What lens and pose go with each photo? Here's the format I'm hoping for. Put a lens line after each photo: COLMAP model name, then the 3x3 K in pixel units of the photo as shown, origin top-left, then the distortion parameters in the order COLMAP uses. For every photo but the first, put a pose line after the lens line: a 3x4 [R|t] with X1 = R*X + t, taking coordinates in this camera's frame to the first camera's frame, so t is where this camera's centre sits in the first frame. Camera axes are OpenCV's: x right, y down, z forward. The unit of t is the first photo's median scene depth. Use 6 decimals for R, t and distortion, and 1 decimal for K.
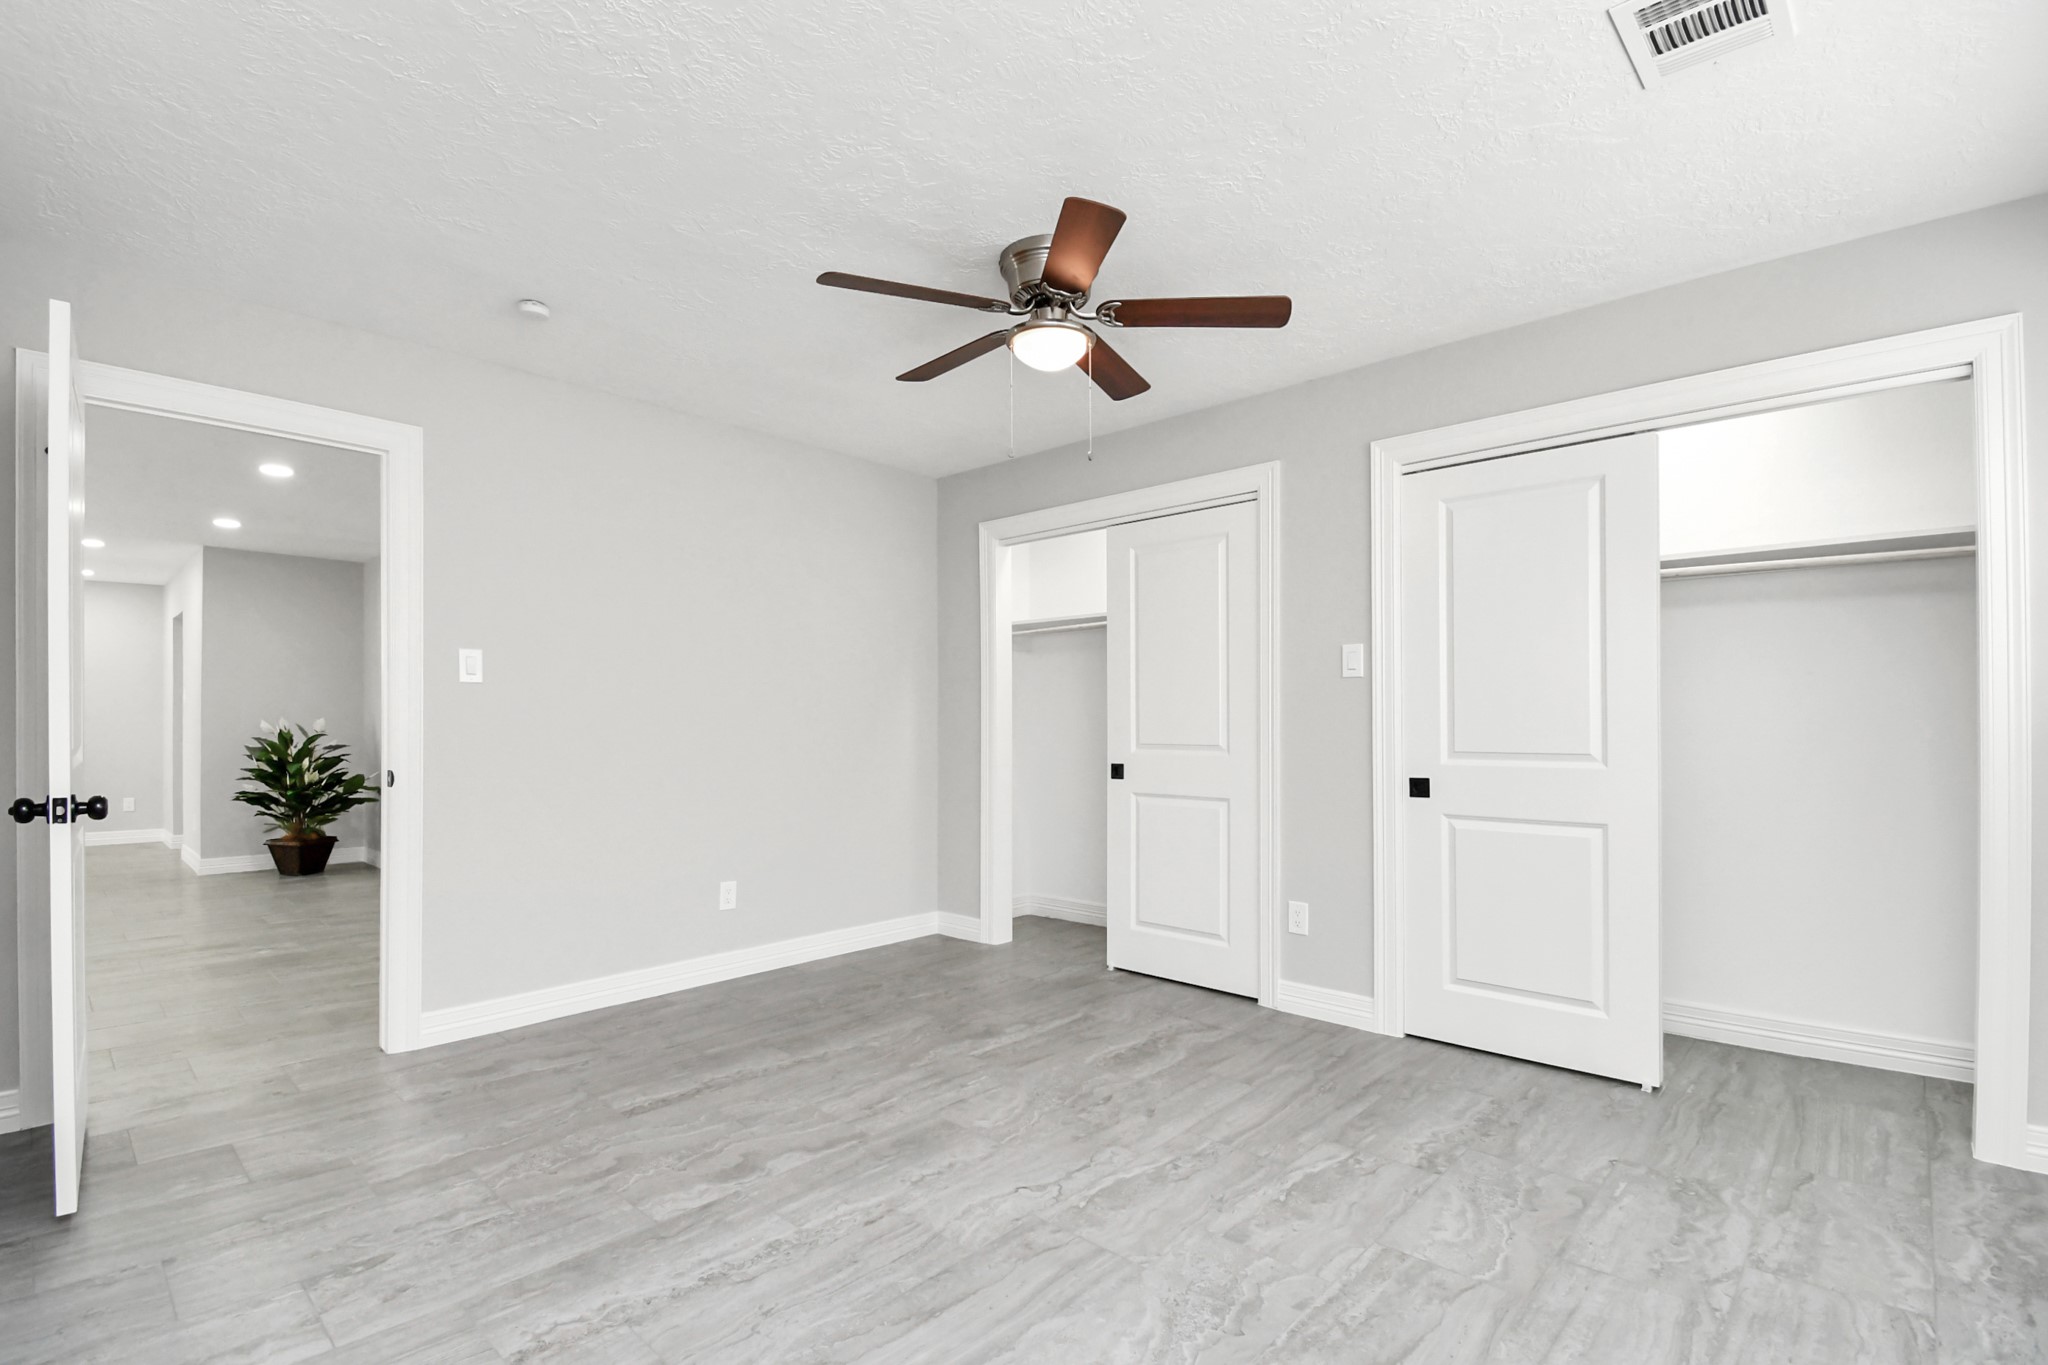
lens RADIAL K [[931.1, 0, 1024.1], [0, 931.1, 695.1], [0, 0, 1]] dist [-0.011754, -0.002909]
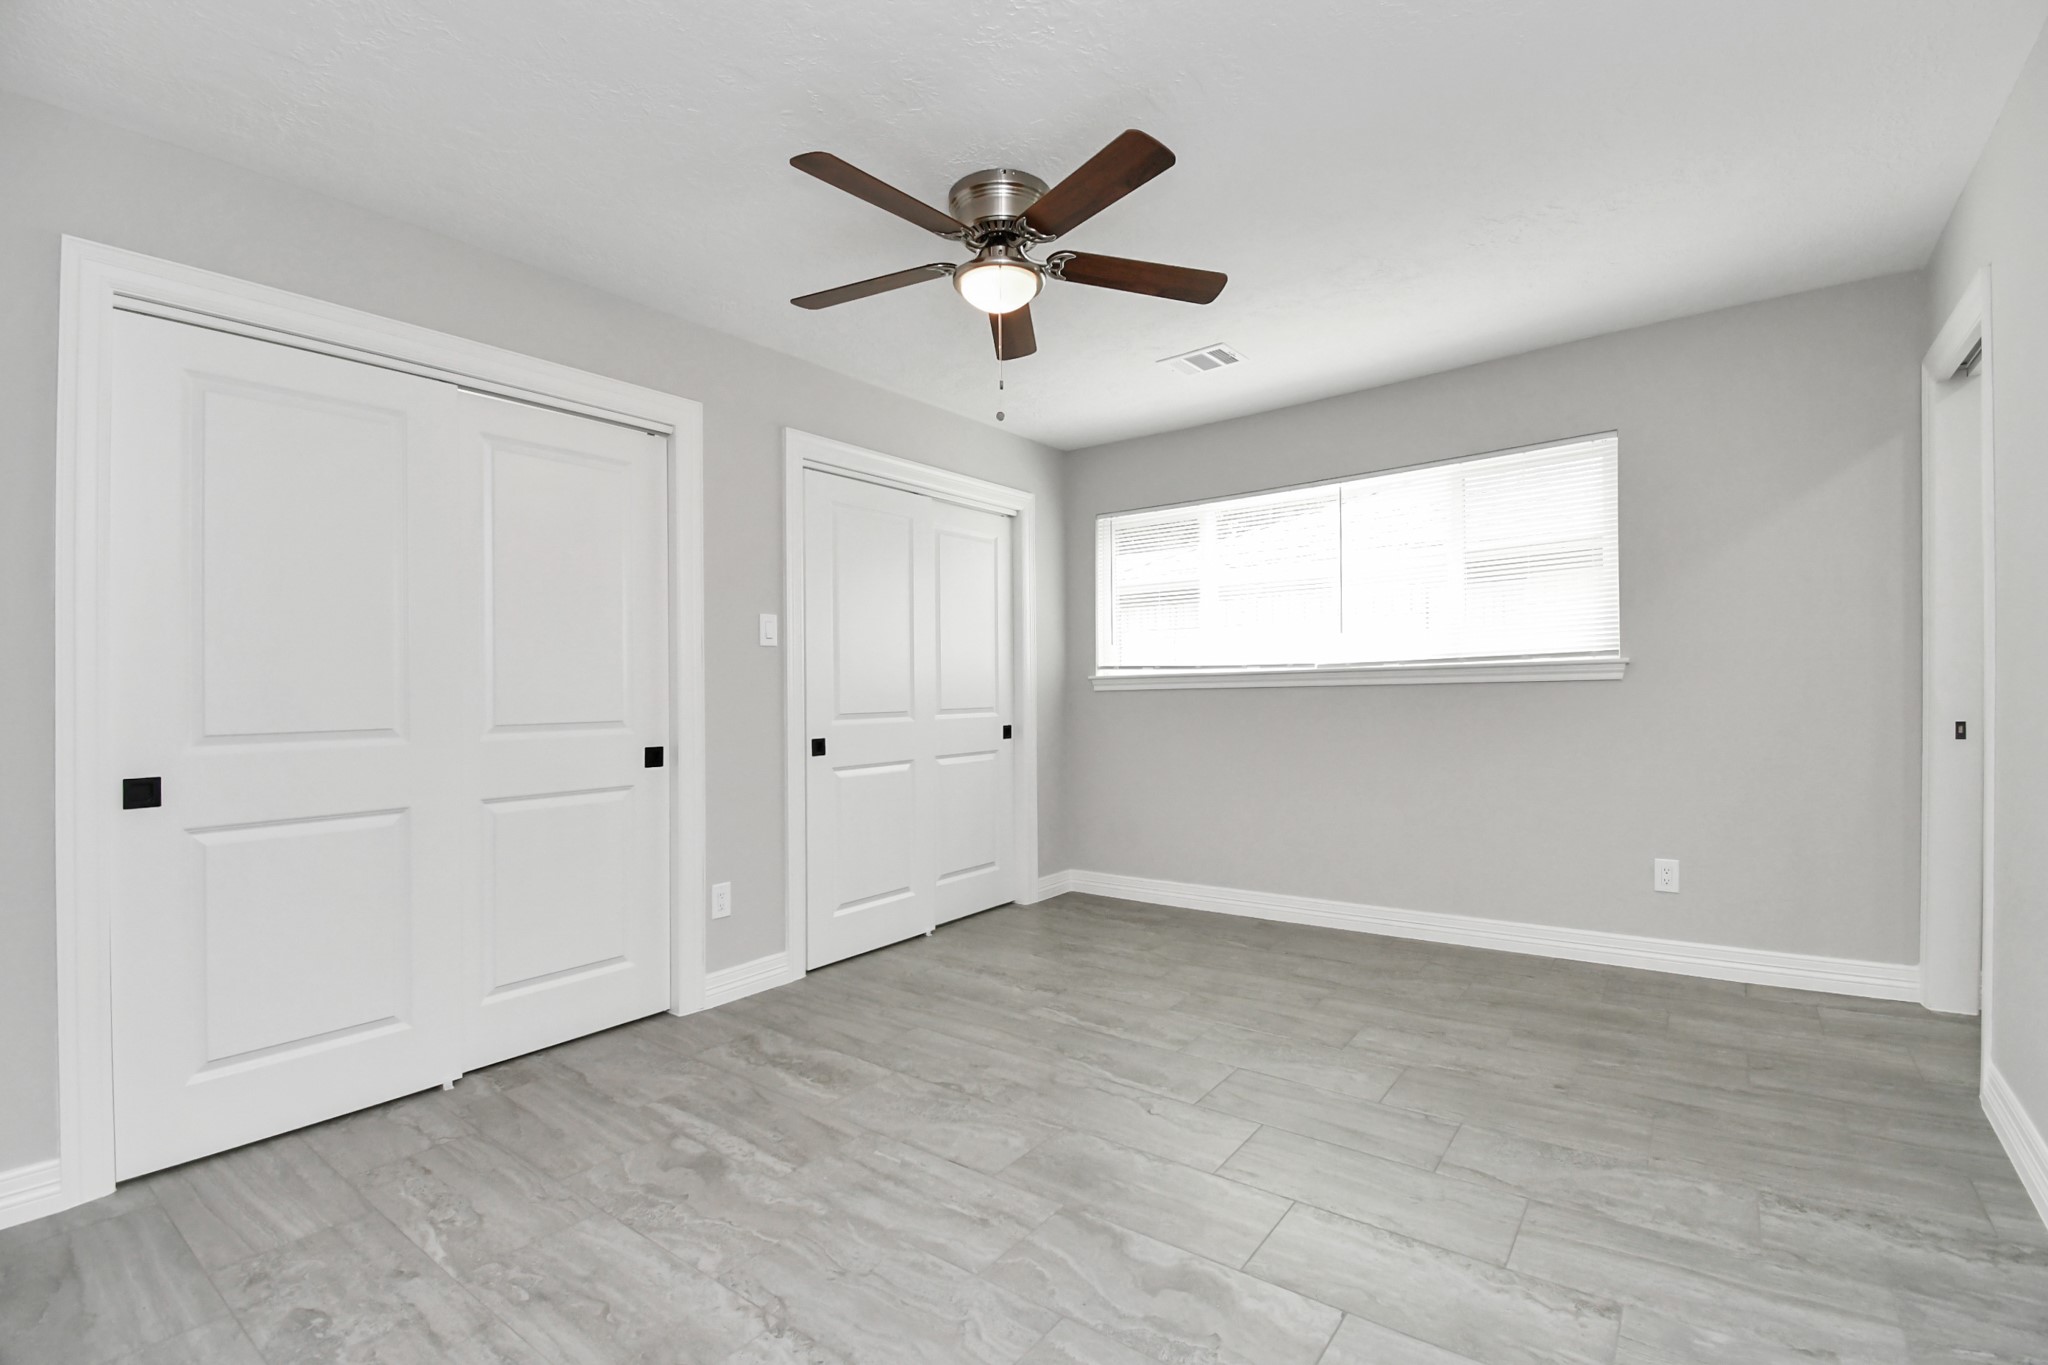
lens RADIAL K [[931.1, 0, 1038.7], [0, 931.1, 687.1], [0, 0, 1]] dist [-0.011754, -0.002909]
pose [[-0.095958, -0.002344, 0.995383, -0.761568], [-0.011390, 0.999934, 0.001257, 0.022946], [-0.995320, -0.011217, -0.095979, 0.882064]]
